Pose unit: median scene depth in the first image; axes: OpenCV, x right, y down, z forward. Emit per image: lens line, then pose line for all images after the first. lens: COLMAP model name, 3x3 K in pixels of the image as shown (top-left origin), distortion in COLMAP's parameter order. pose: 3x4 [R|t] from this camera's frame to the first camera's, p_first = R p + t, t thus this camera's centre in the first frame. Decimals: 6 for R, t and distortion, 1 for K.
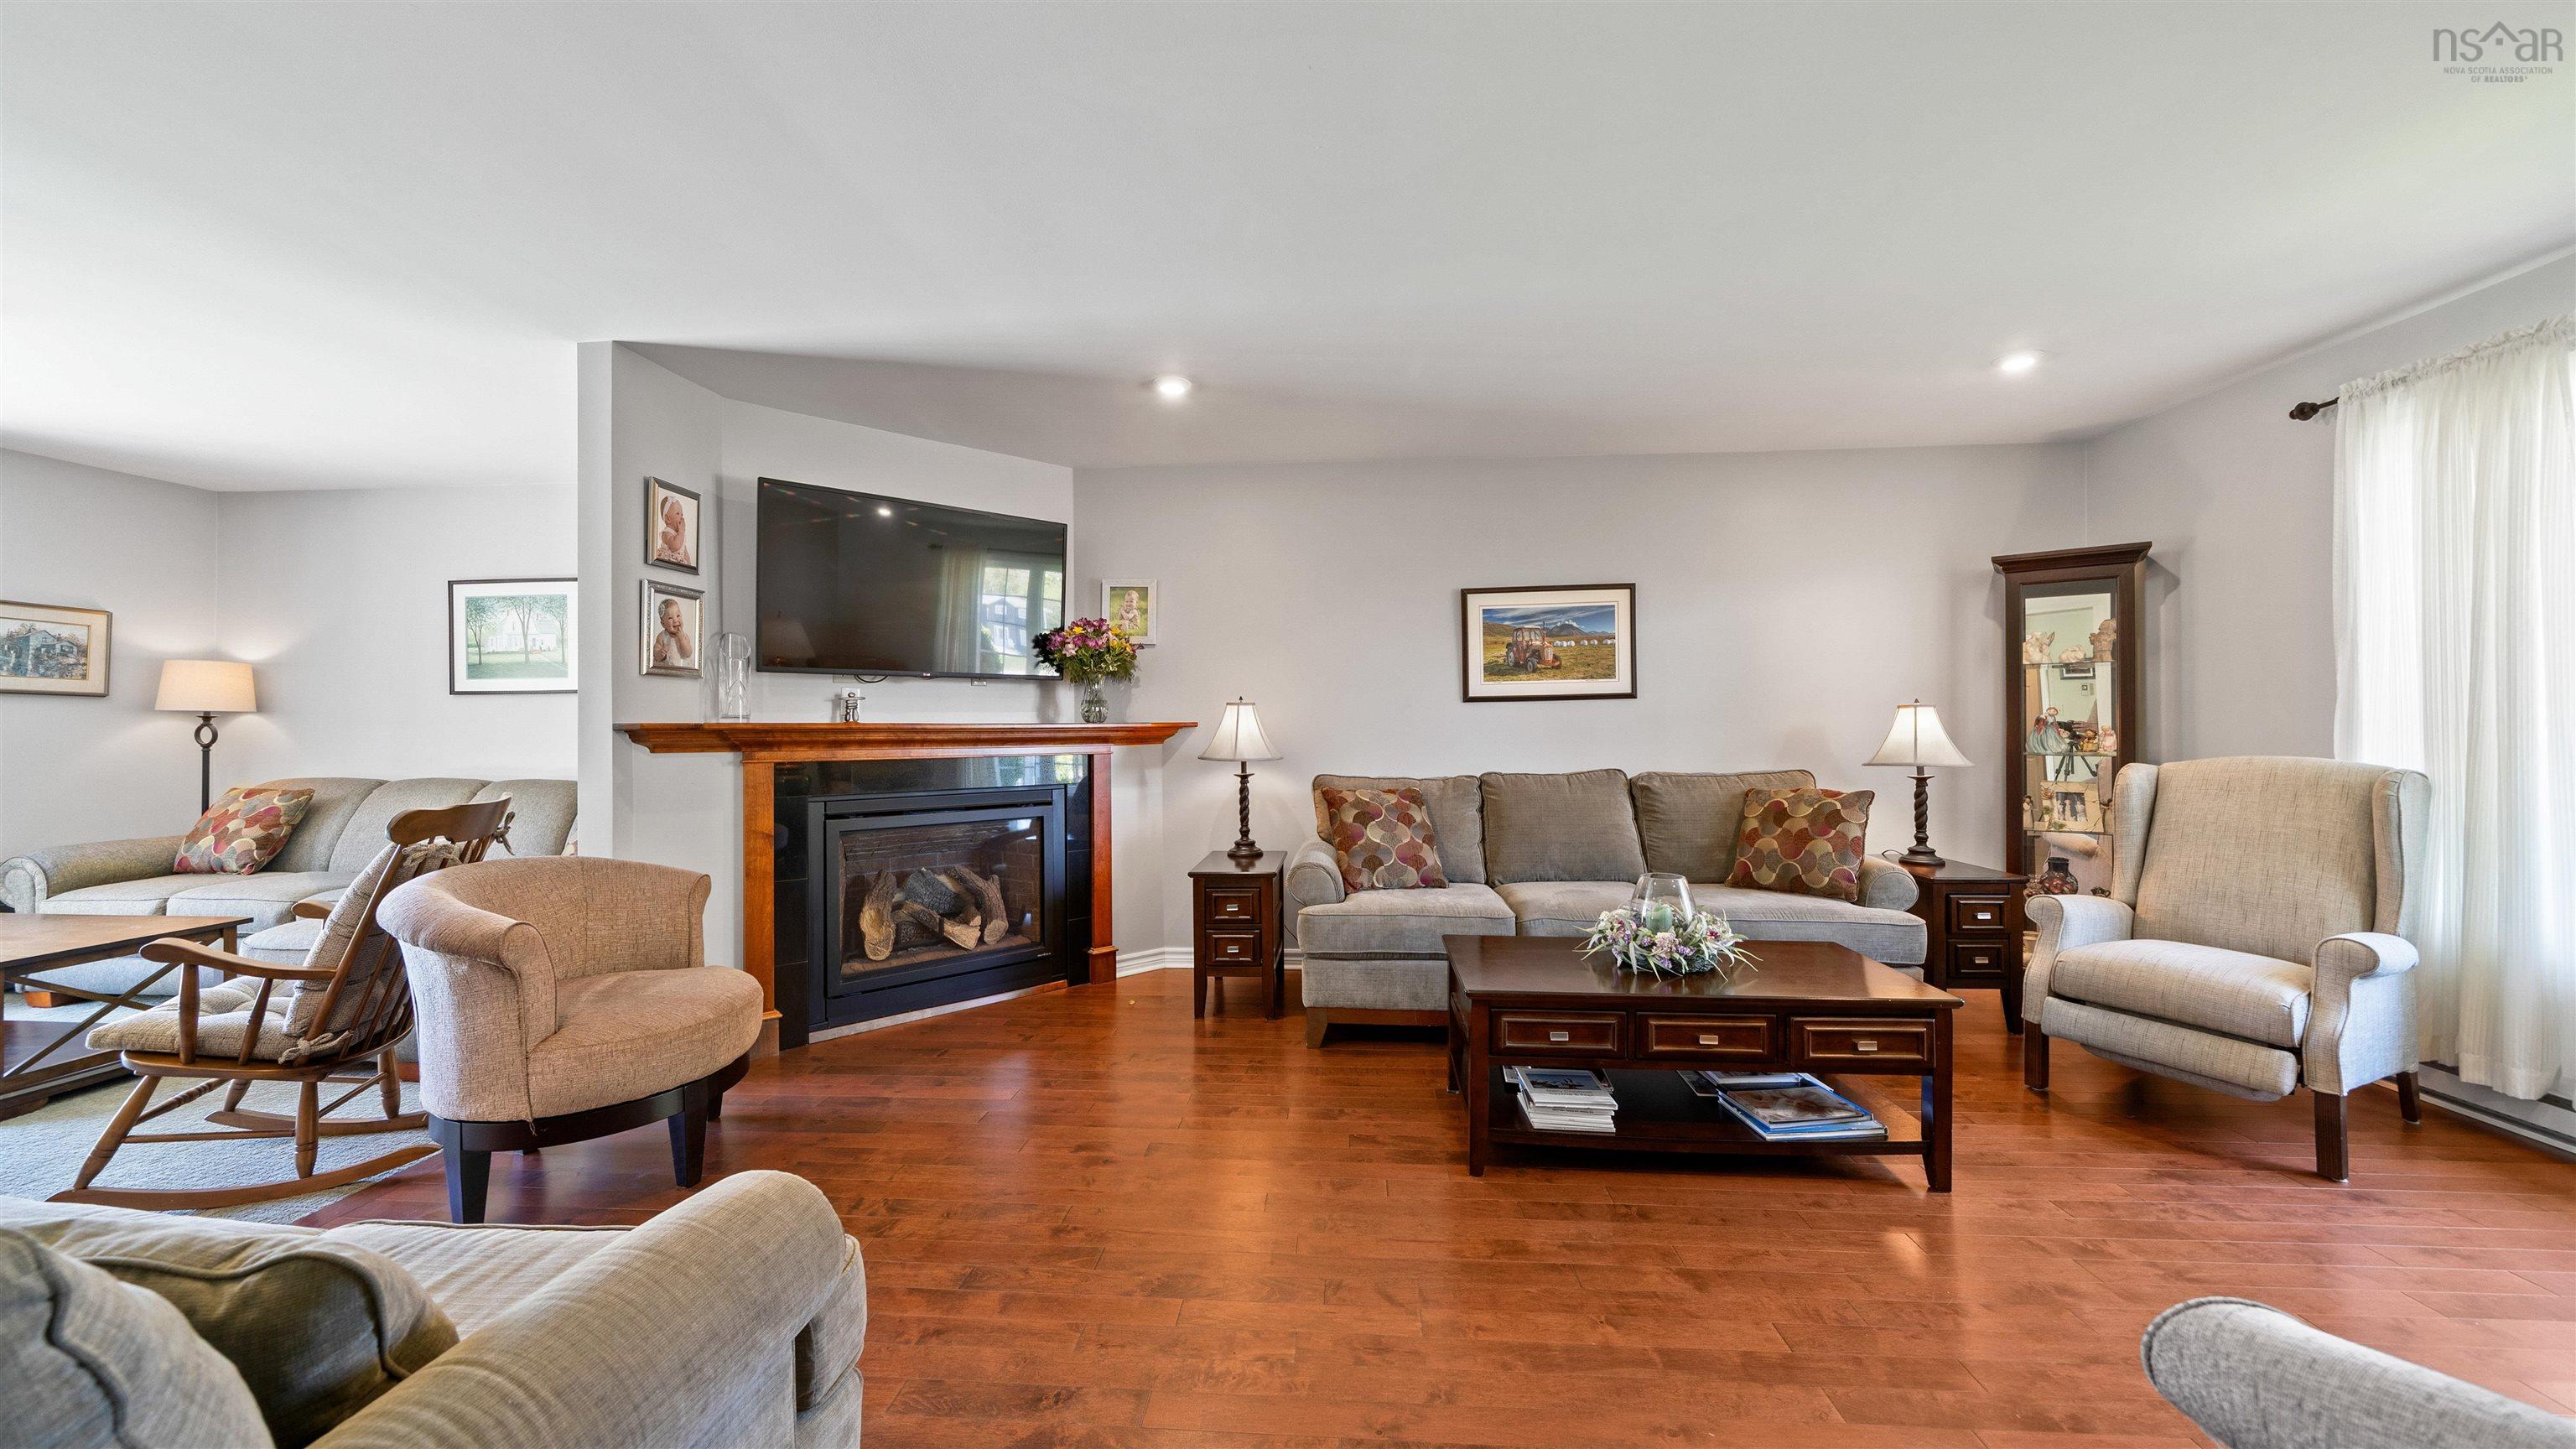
lens RADIAL K [[891.3, 0, 1285.5], [0, 891.3, 722.8], [0, 0, 1]] dist [-0.006095, 0.000140]
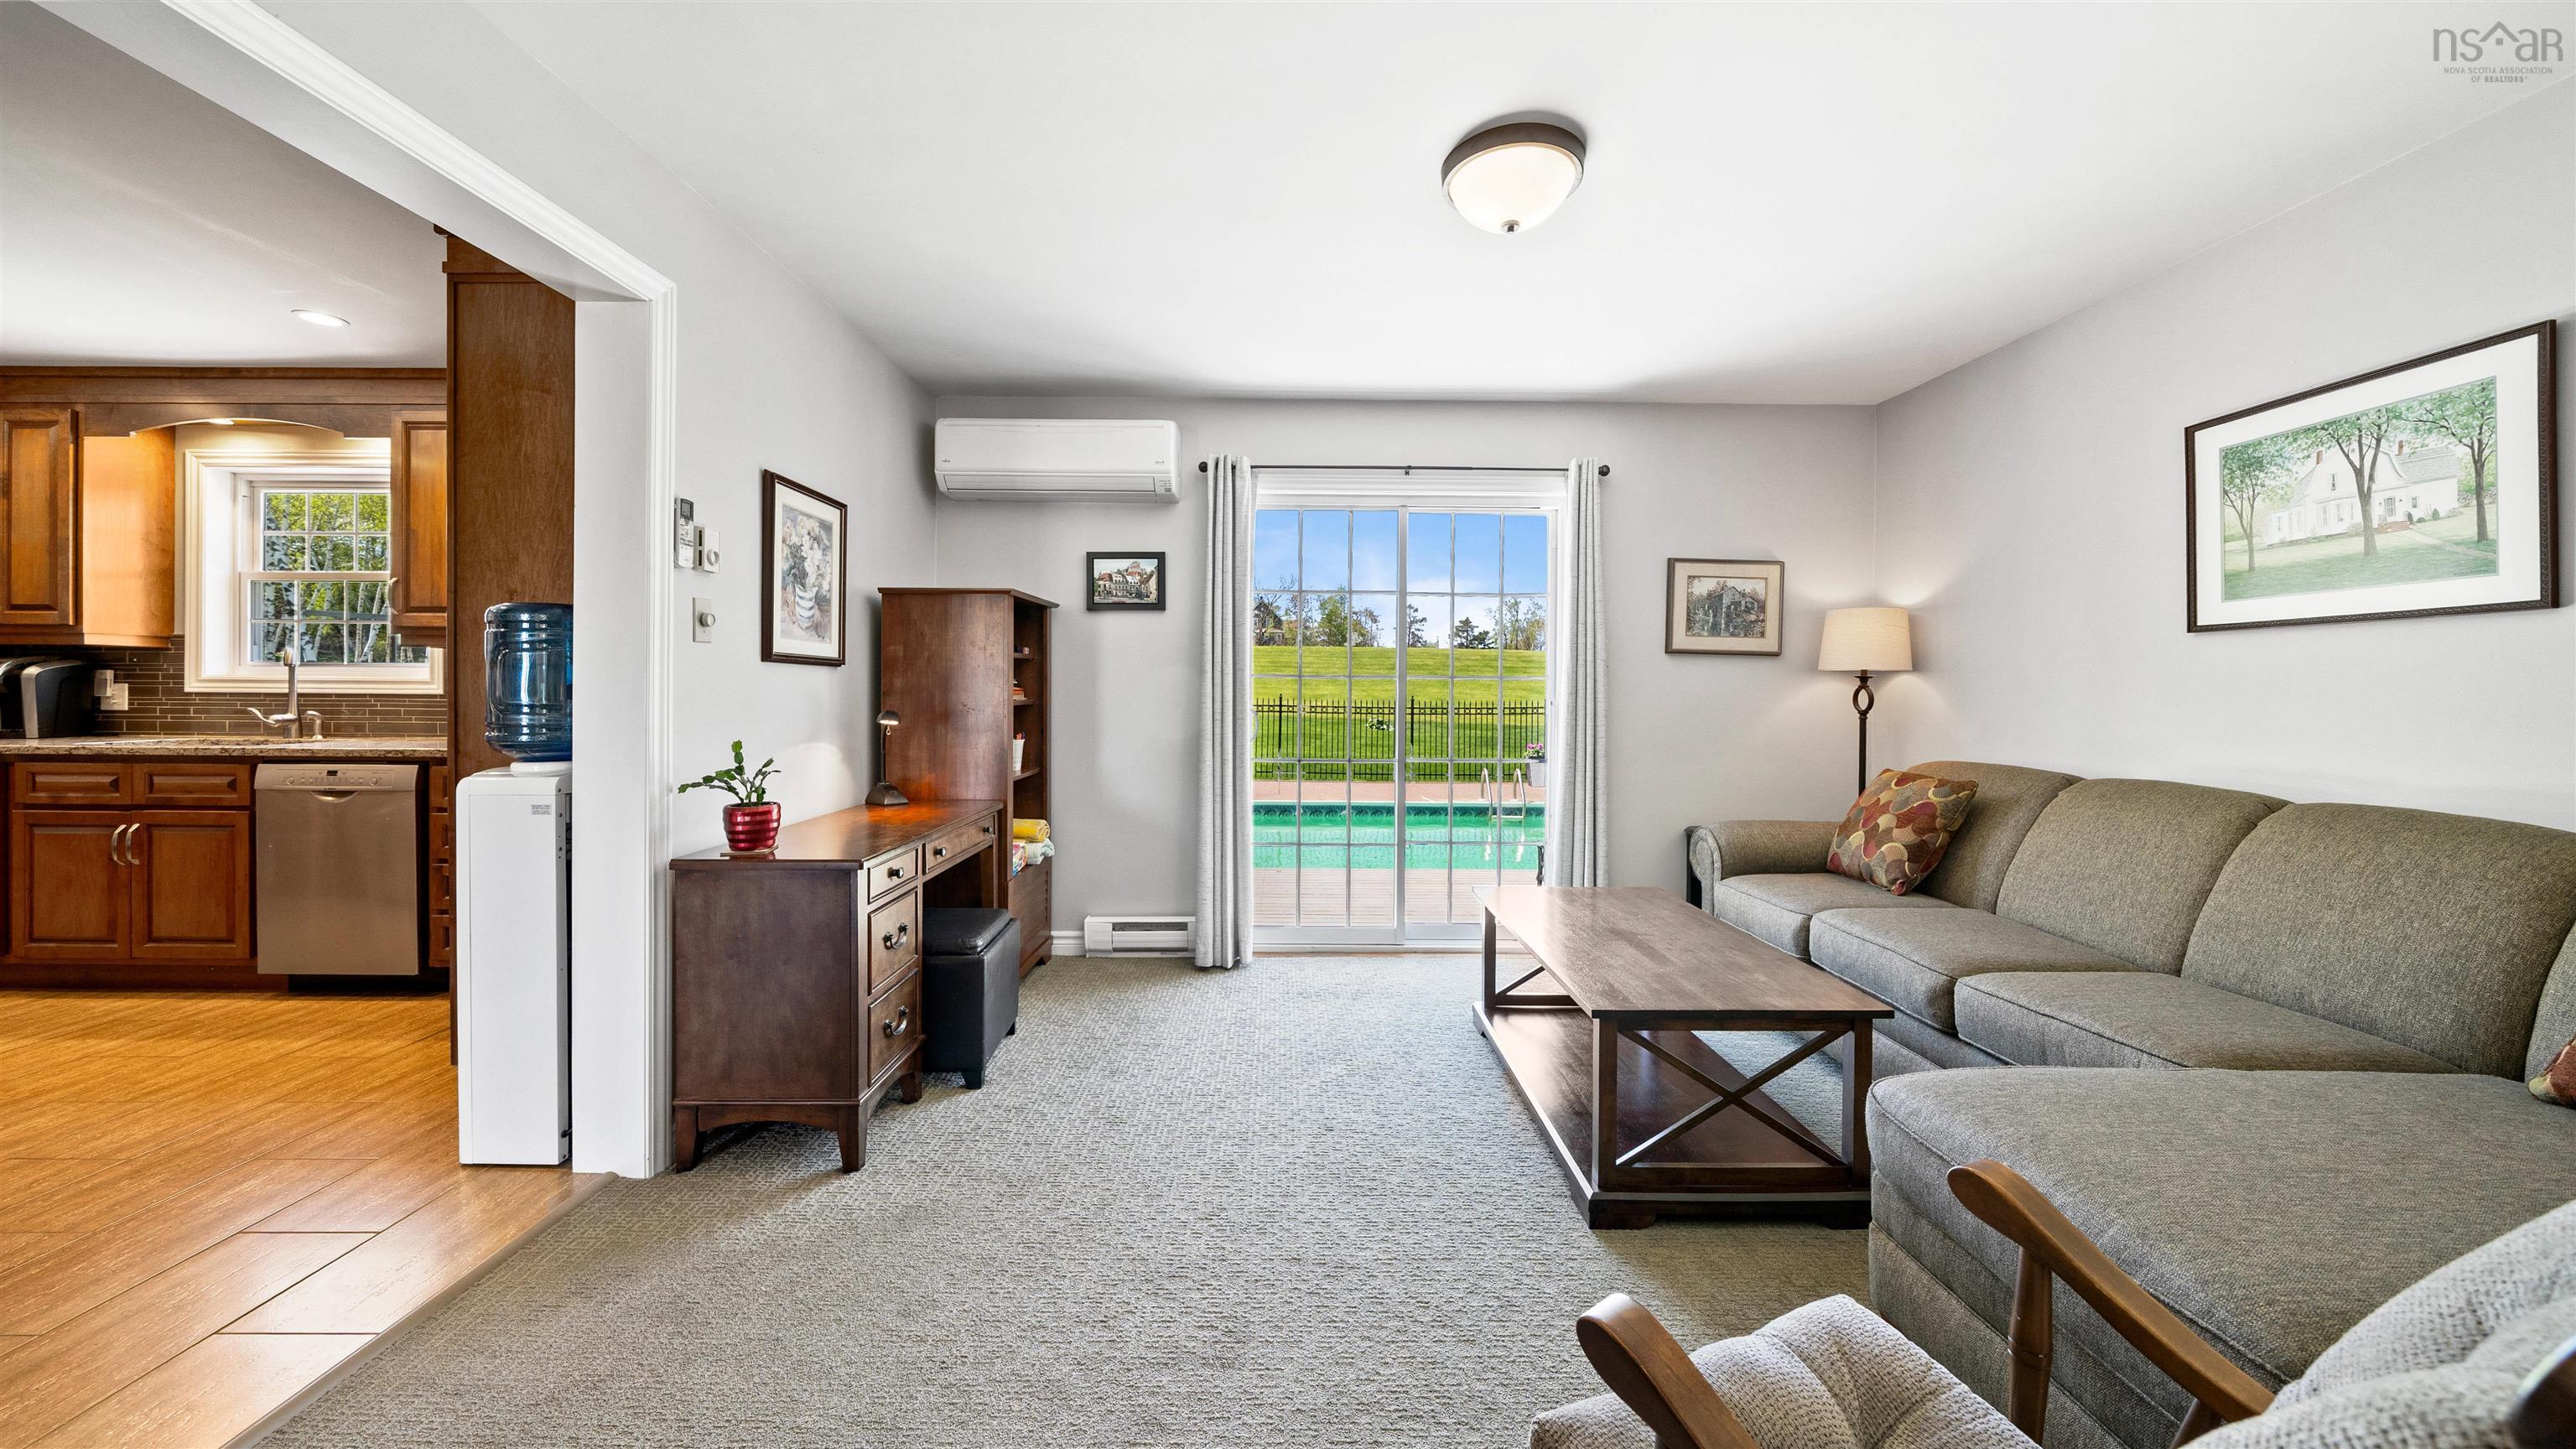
lens RADIAL K [[891.3, 0, 1293.9], [0, 891.3, 690.6], [0, 0, 1]] dist [-0.006095, 0.000140]
pose [[0.091552, 0.003161, -0.995795, -0.498551], [-0.004107, 0.999988, 0.002796, 0.006195], [0.995792, 0.003834, 0.091564, 0.442485]]
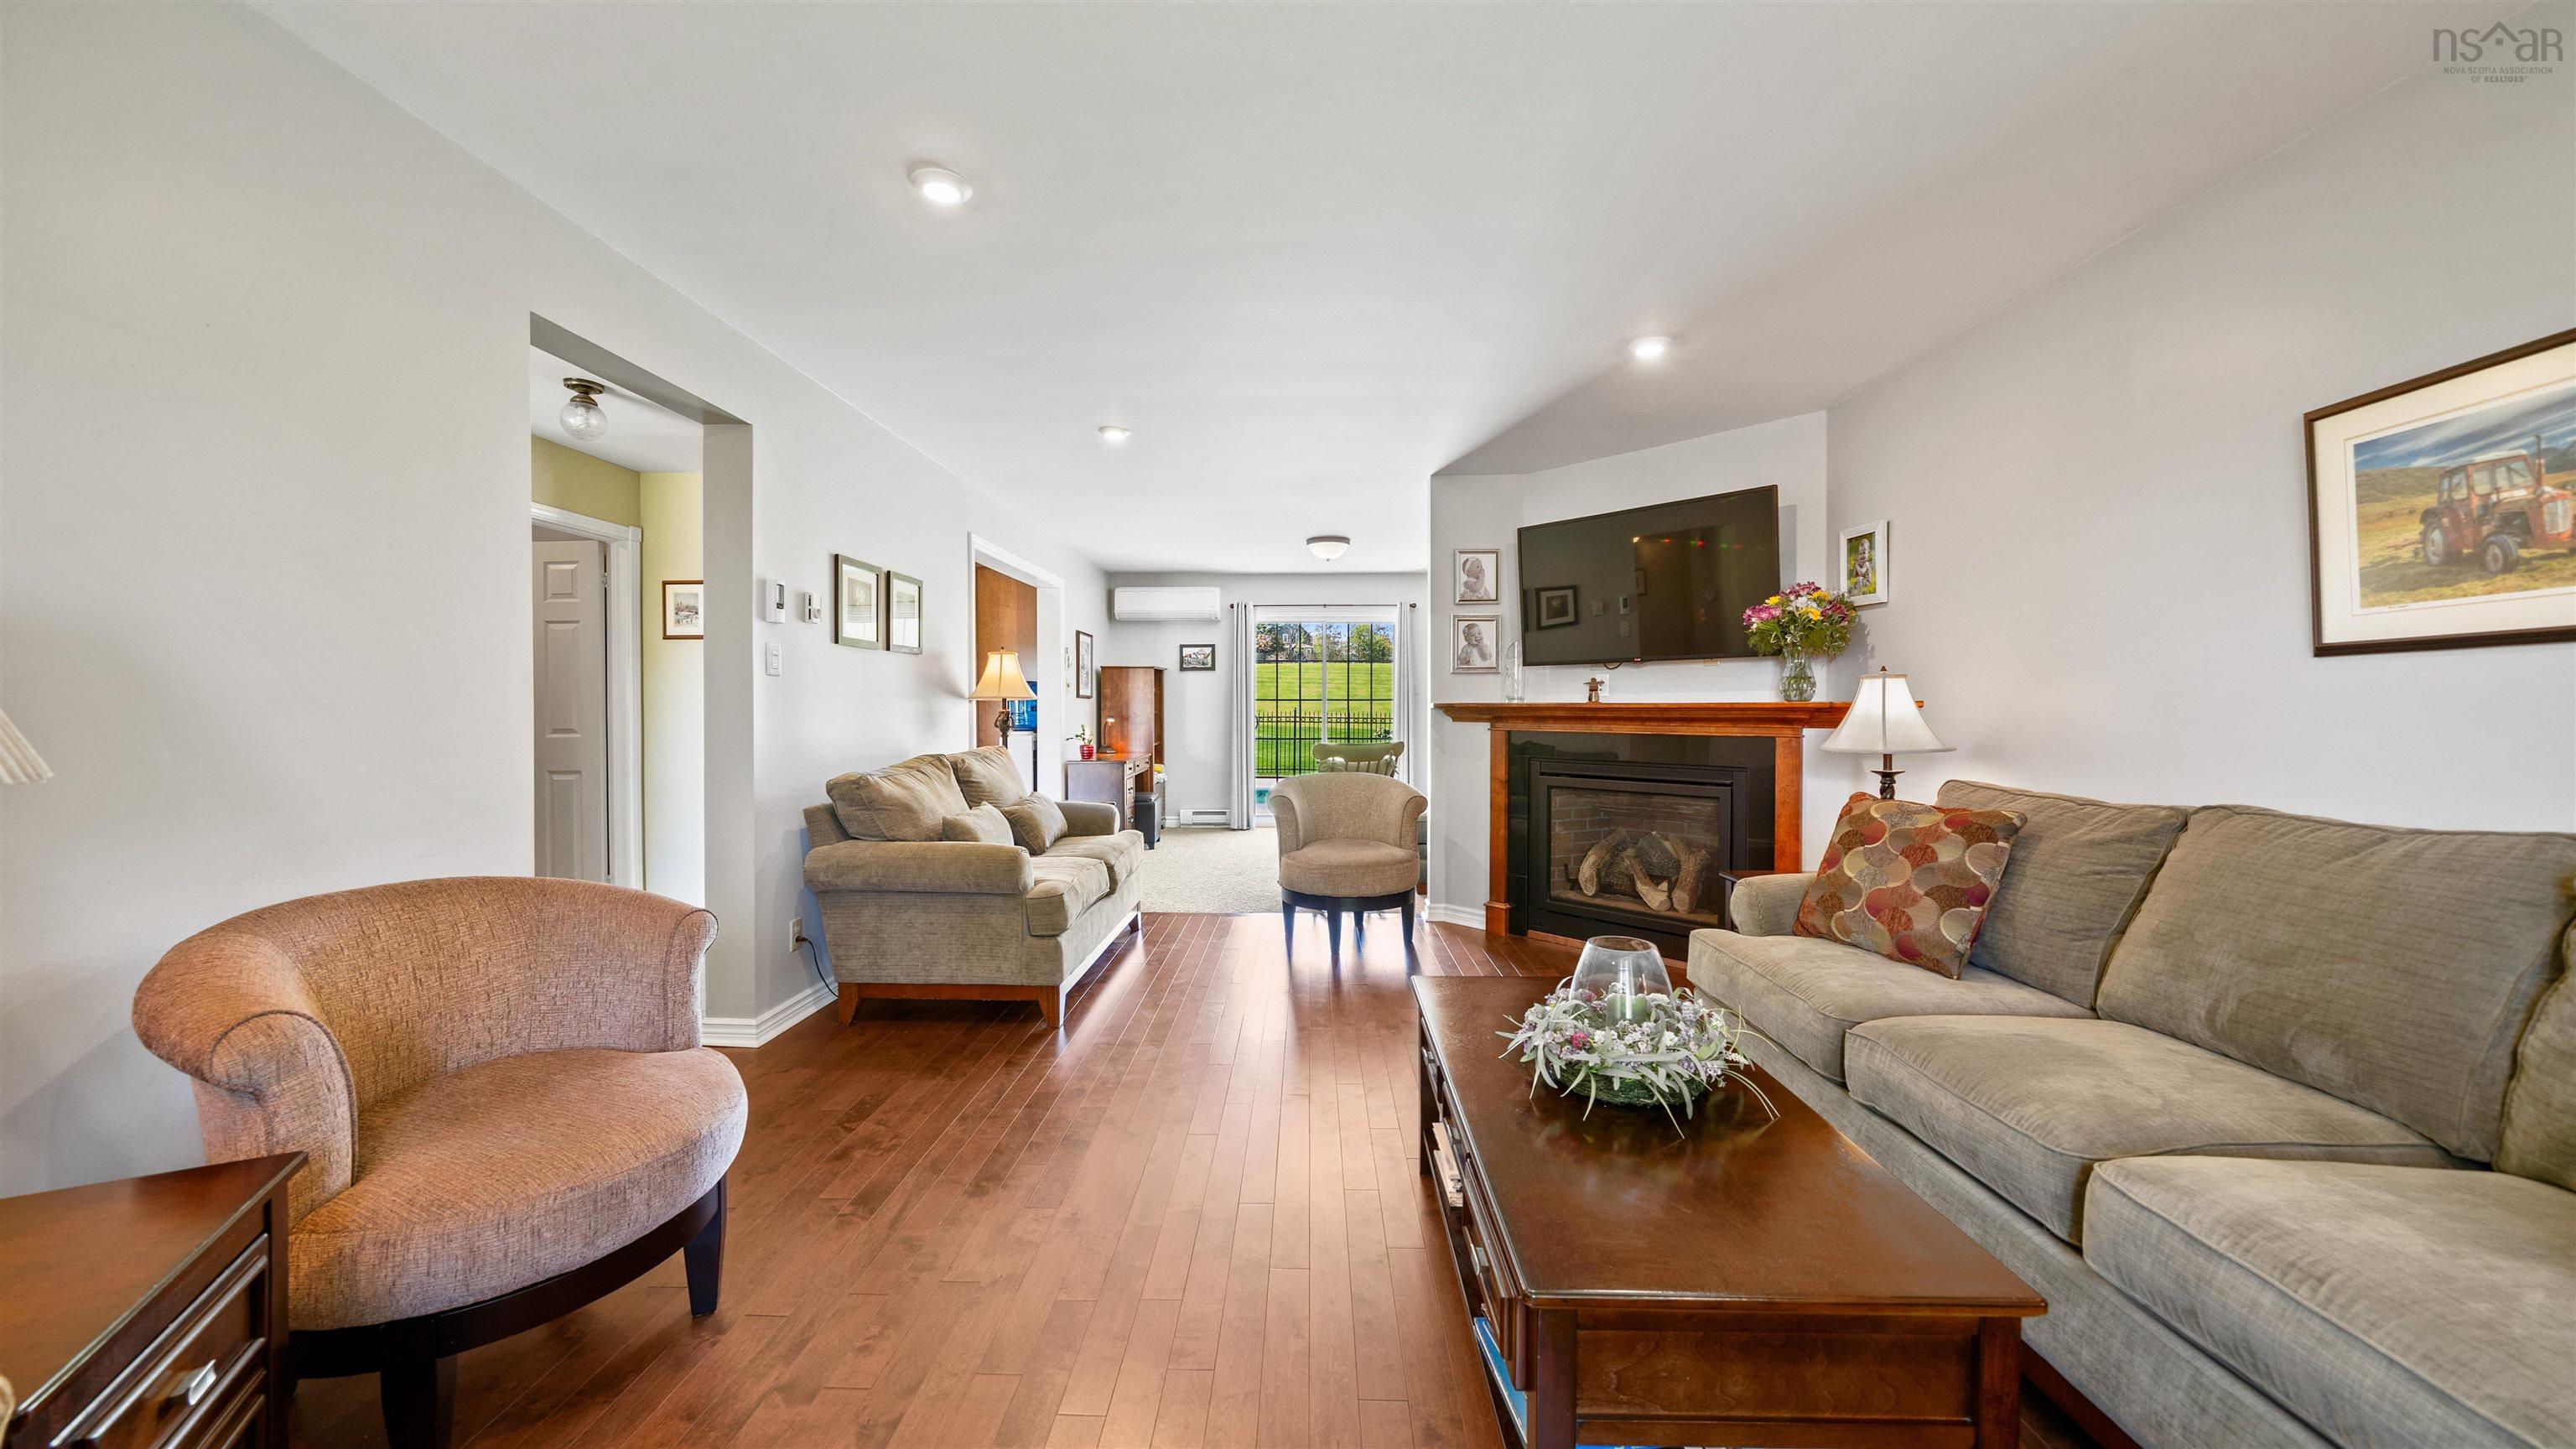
lens RADIAL K [[891.3, 0, 1284.3], [0, 891.3, 723.1], [0, 0, 1]] dist [-0.006095, 0.000140]
pose [[0.046566, 0.022898, -0.998653, 0.654336], [0.003653, 0.999727, 0.023093, -0.001075], [0.998909, -0.004724, 0.046470, 0.456745]]
